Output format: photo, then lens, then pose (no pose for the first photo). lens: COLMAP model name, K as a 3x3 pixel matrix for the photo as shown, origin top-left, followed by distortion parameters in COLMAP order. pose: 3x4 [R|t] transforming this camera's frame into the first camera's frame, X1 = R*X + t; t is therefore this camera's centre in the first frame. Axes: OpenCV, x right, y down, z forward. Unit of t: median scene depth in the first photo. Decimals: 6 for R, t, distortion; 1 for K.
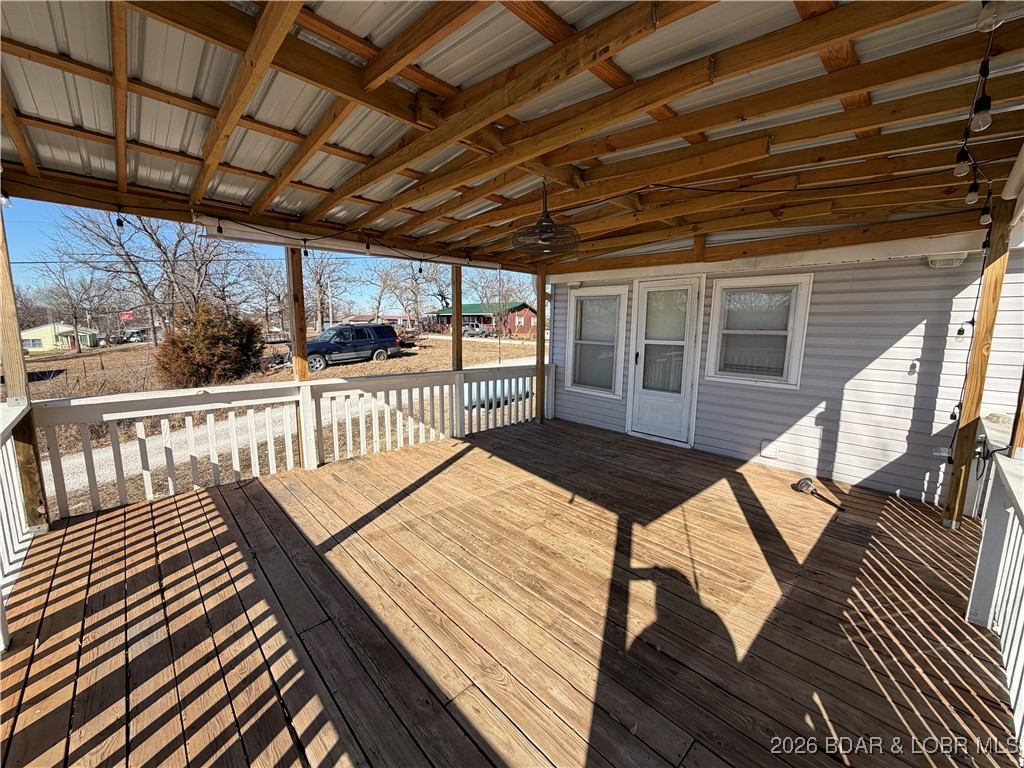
lens RADIAL K [[405.9, 0, 512.0], [0, 405.9, 384.0], [0, 0, 1]] dist [-0.002182, -0.000099]
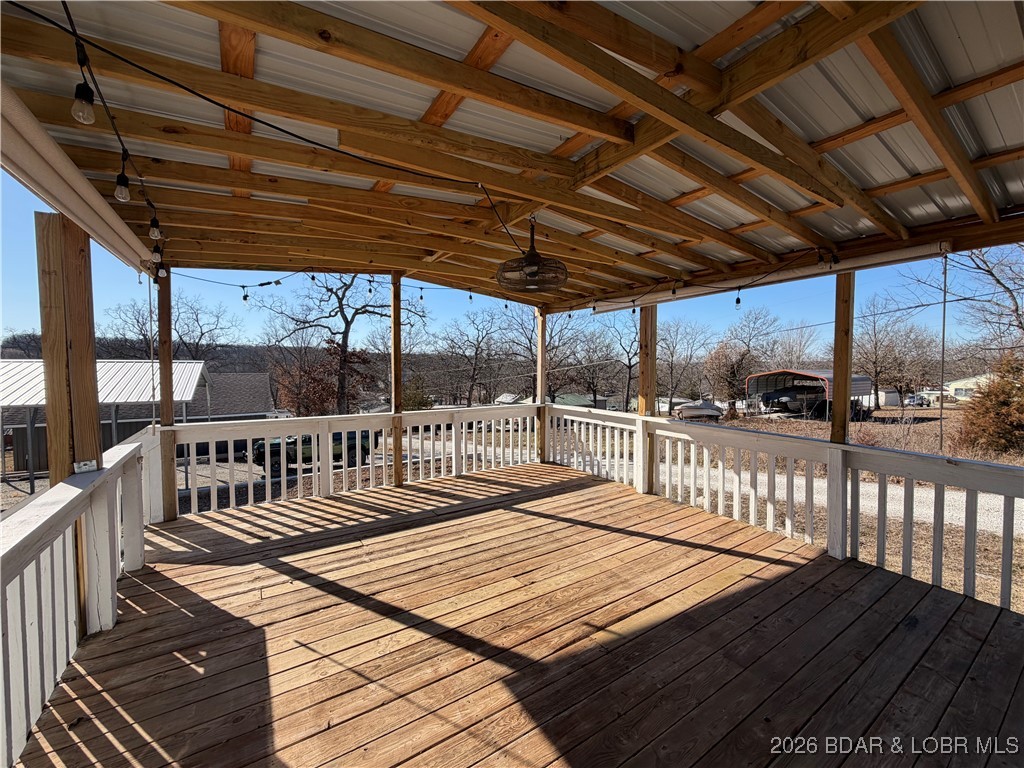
lens RADIAL K [[405.9, 0, 512.0], [0, 405.9, 384.0], [0, 0, 1]] dist [-0.002182, -0.000099]
pose [[-0.182874, 0.027496, -0.982752, 0.796133], [-0.146446, 0.987695, 0.054886, -0.119592], [0.972168, 0.153957, -0.176597, 0.905482]]
